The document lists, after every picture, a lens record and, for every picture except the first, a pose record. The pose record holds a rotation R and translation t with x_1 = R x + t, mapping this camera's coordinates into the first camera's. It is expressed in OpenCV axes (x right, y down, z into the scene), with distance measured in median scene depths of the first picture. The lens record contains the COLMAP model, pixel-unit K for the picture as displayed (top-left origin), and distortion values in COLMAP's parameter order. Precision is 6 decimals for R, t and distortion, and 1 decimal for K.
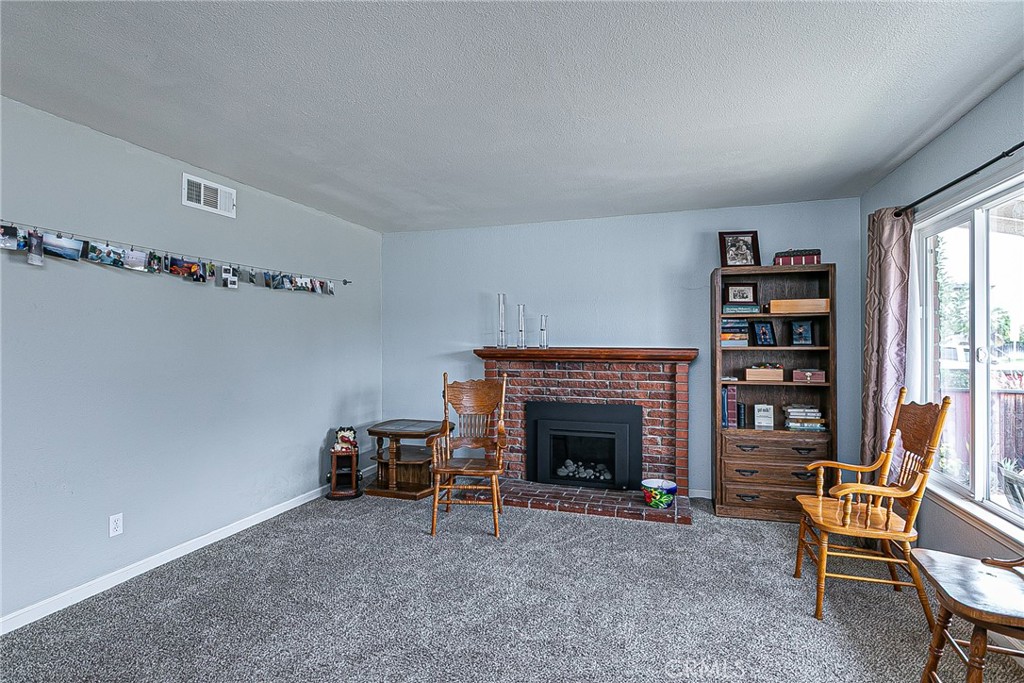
lens RADIAL K [[509.1, 0, 511.2], [0, 509.1, 336.8], [0, 0, 1]] dist [-0.000699, -0.000920]
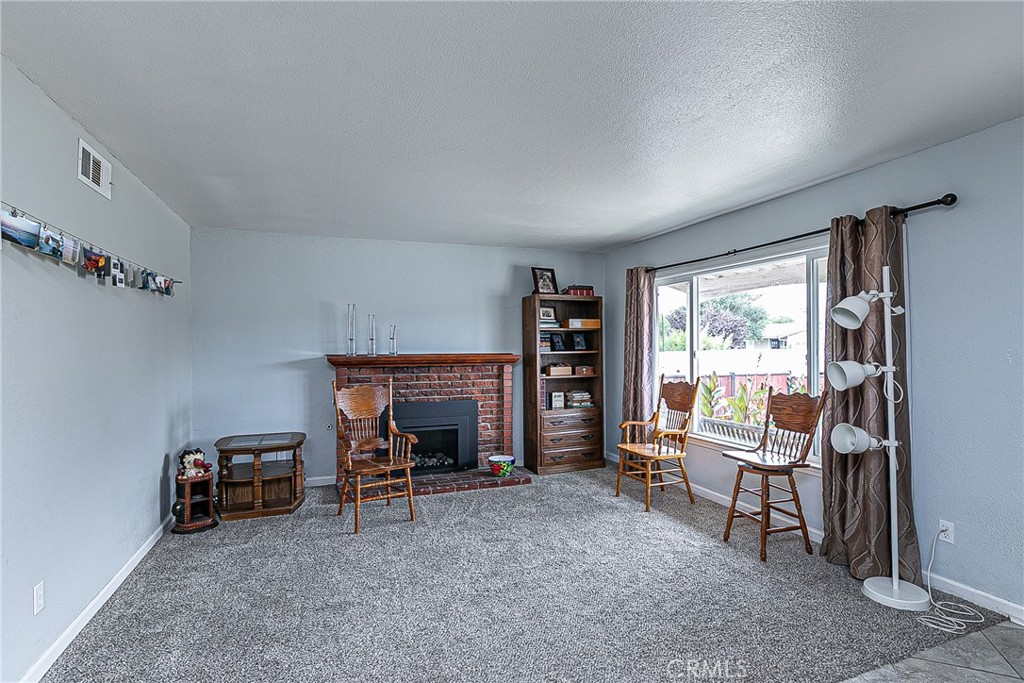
lens RADIAL K [[509.1, 0, 504.5], [0, 509.1, 343.6], [0, 0, 1]] dist [-0.000699, -0.000920]
pose [[0.781926, -0.002942, 0.623364, -0.507916], [0.000968, 0.999993, 0.003505, -0.007205], [-0.623370, -0.002138, 0.781924, -0.015151]]
